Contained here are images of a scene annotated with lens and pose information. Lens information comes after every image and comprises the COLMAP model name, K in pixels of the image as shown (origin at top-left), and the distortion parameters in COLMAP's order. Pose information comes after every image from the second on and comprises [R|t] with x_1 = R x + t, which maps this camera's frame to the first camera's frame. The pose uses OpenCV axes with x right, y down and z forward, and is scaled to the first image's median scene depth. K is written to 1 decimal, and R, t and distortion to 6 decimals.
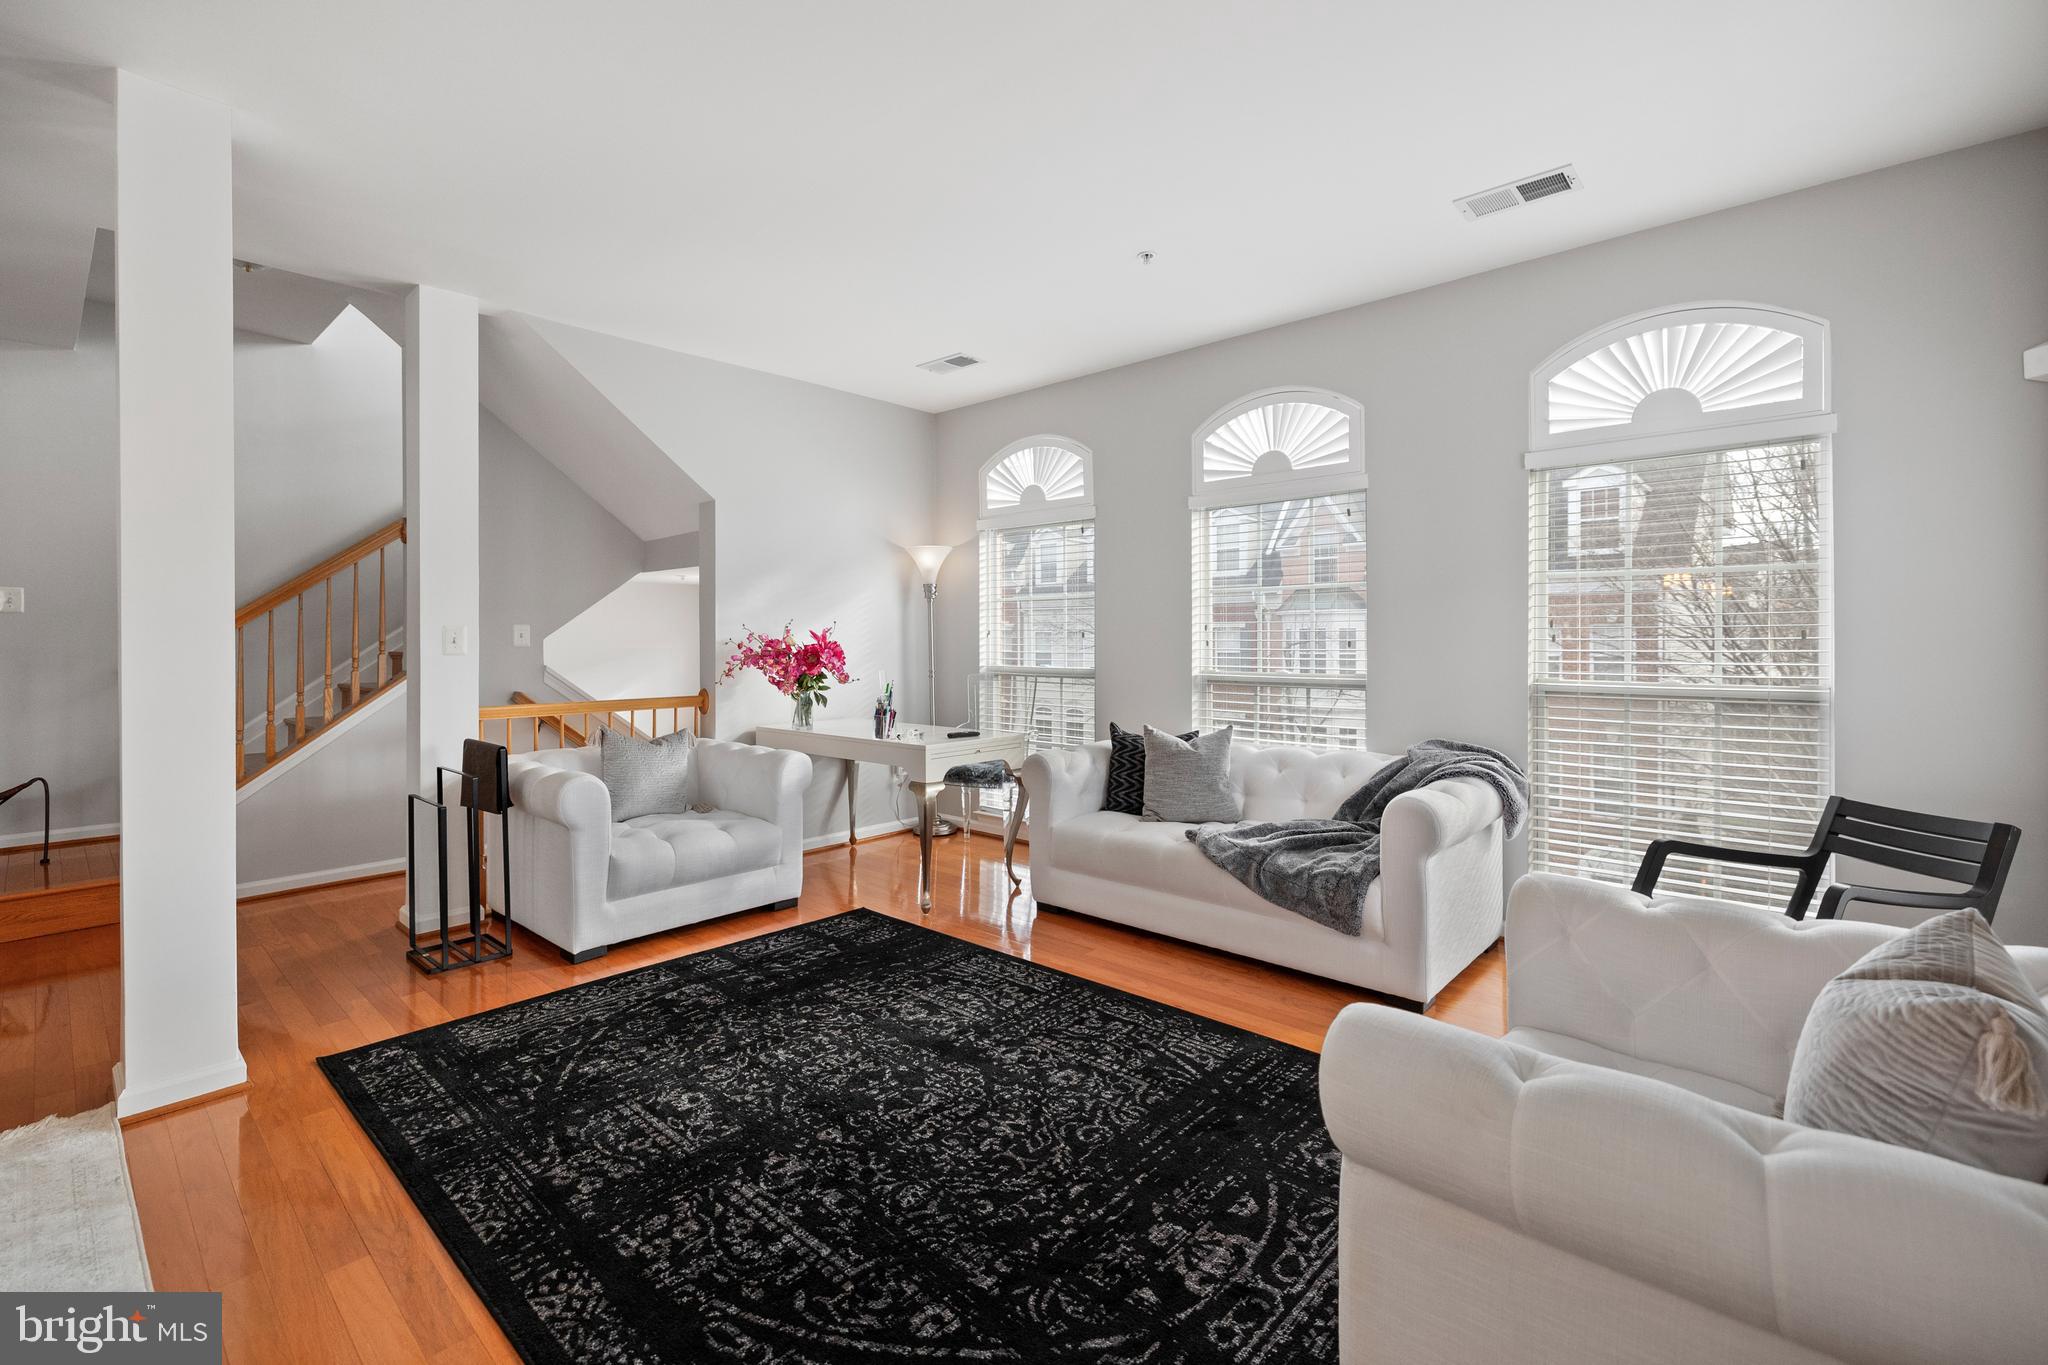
lens RADIAL K [[880.0, 0, 1002.5], [0, 880.0, 636.2], [0, 0, 1]] dist [0.000159, -0.000049]
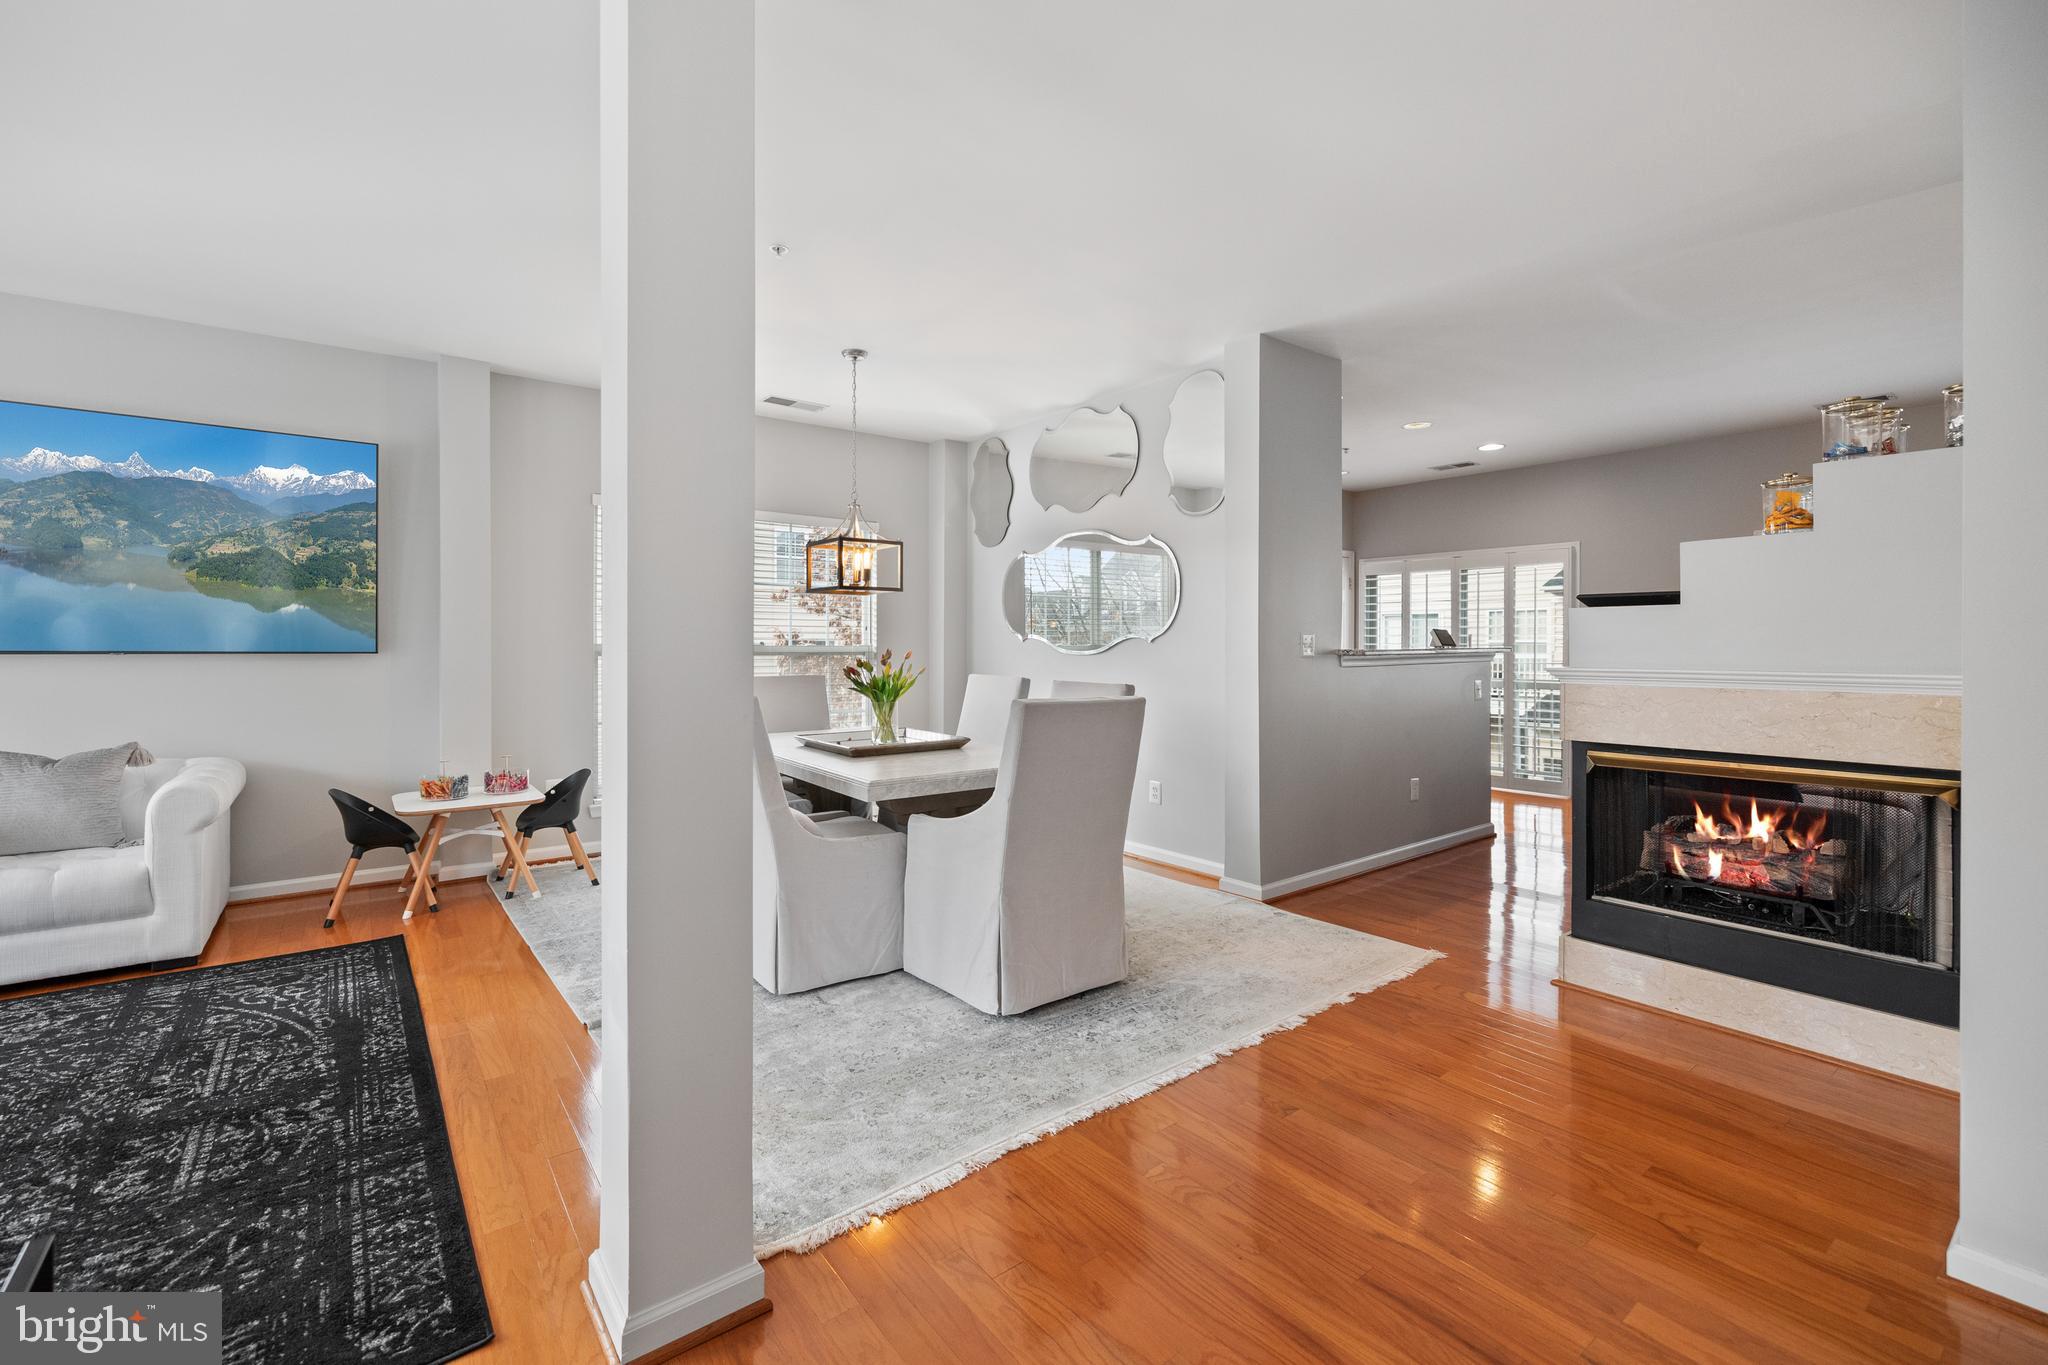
lens RADIAL K [[889.3, 0, 1031.1], [0, 889.3, 649.9], [0, 0, 1]] dist [0.009436, -0.000325]
pose [[-0.984883, 0.004905, 0.173154, -1.107587], [0.005723, 0.999975, 0.004222, 0.005684], [-0.173129, 0.005149, -0.984886, 1.362706]]
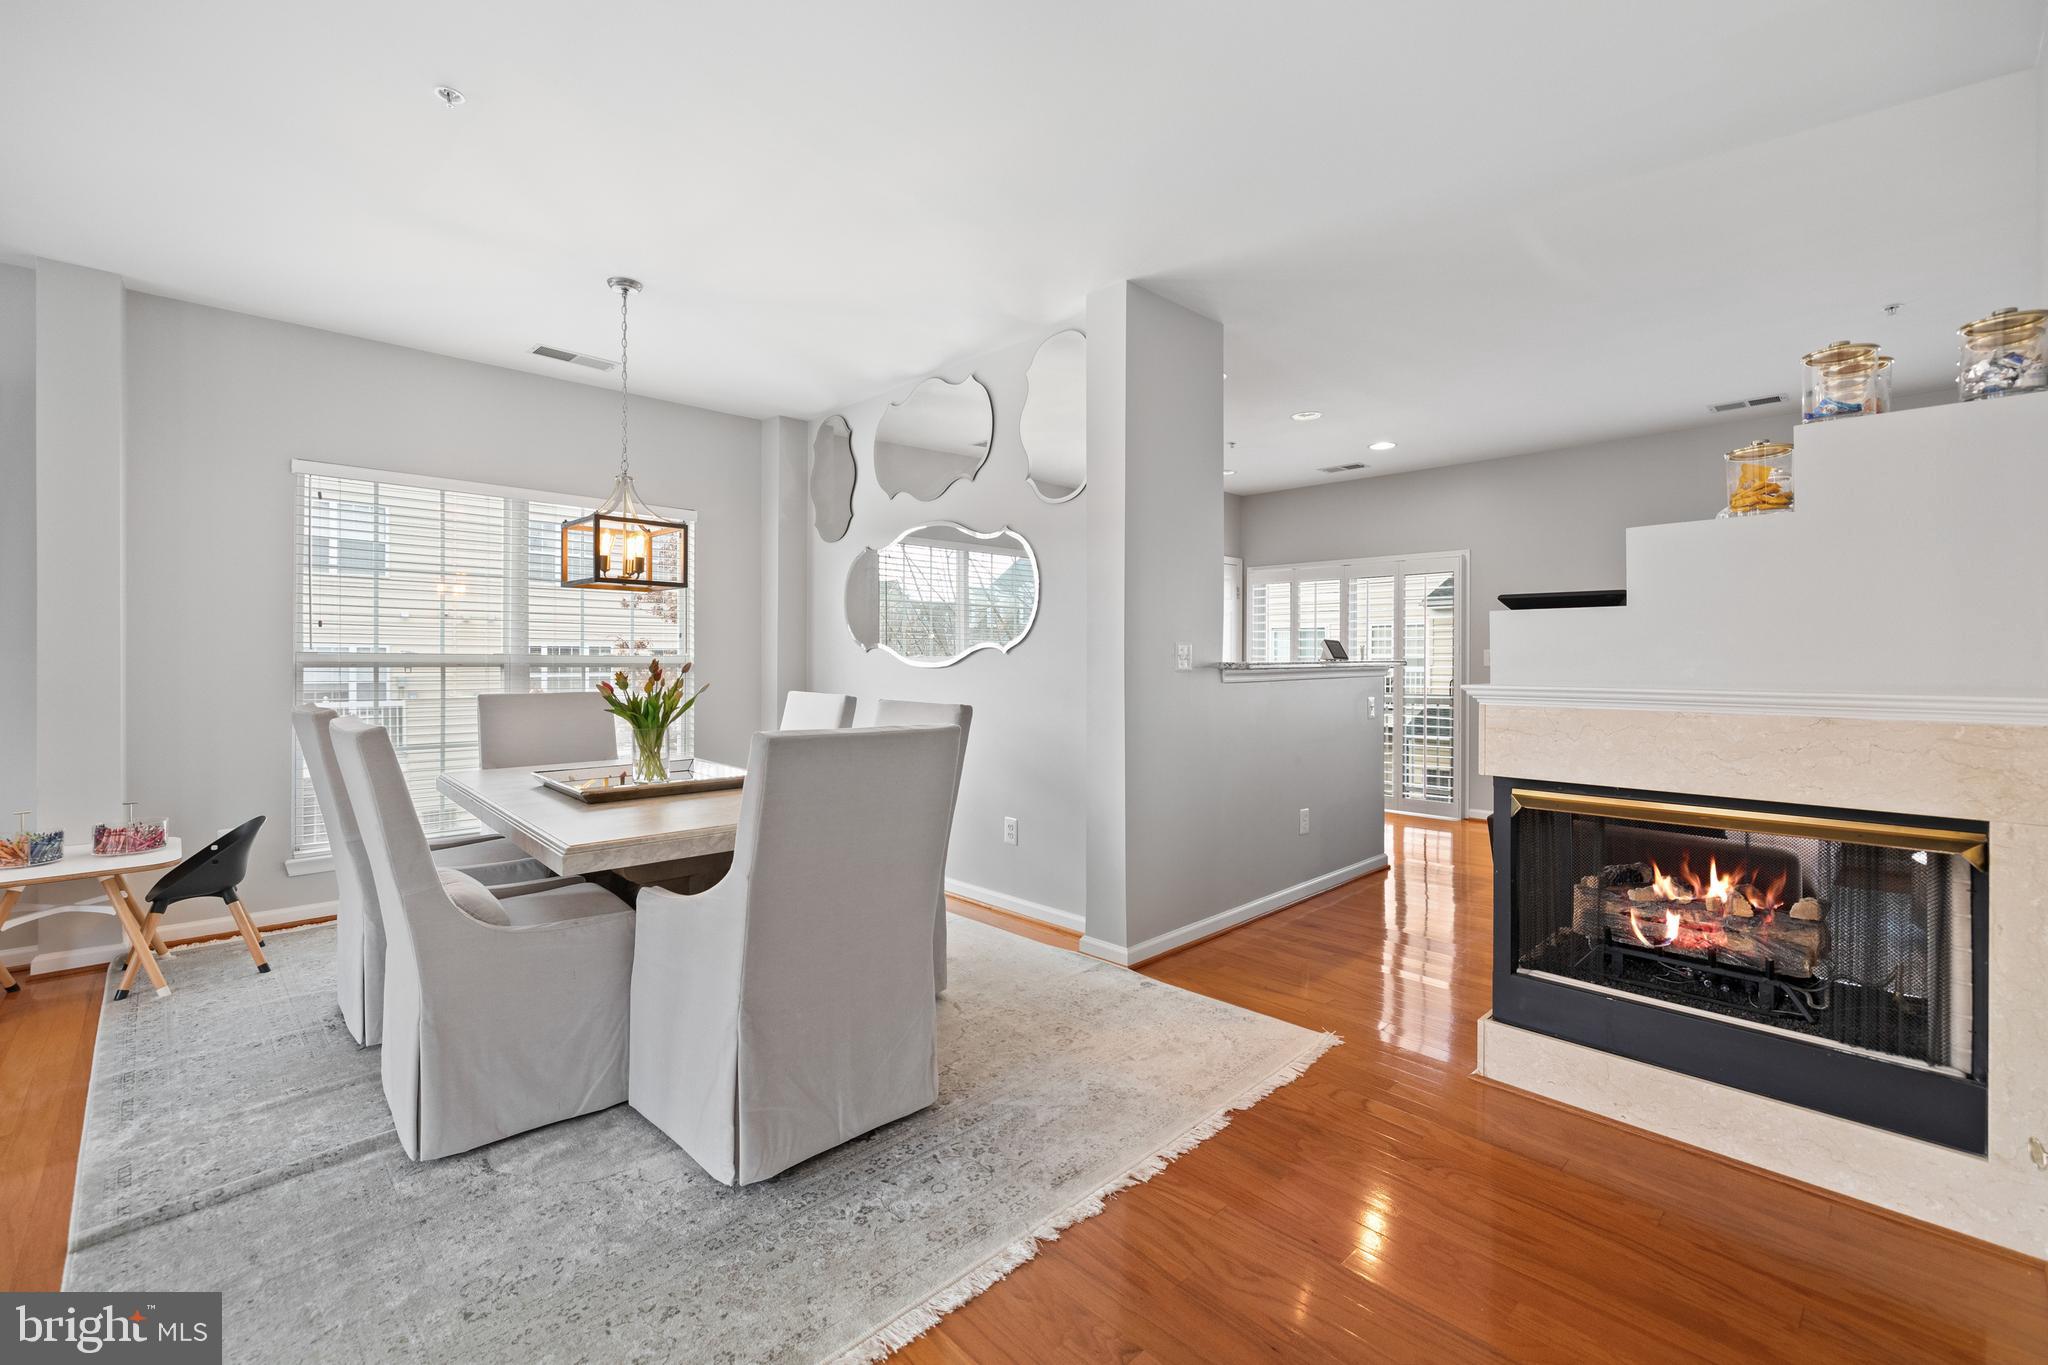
lens RADIAL K [[874.7, 0, 1038.3], [0, 874.7, 659.8], [0, 0, 1]] dist [0.005208, 0.000117]
pose [[-0.998239, 0.002701, 0.059252, -1.173241], [0.002770, 0.999996, 0.001094, 0.008786], [-0.059249, 0.001256, -0.998242, 1.062695]]
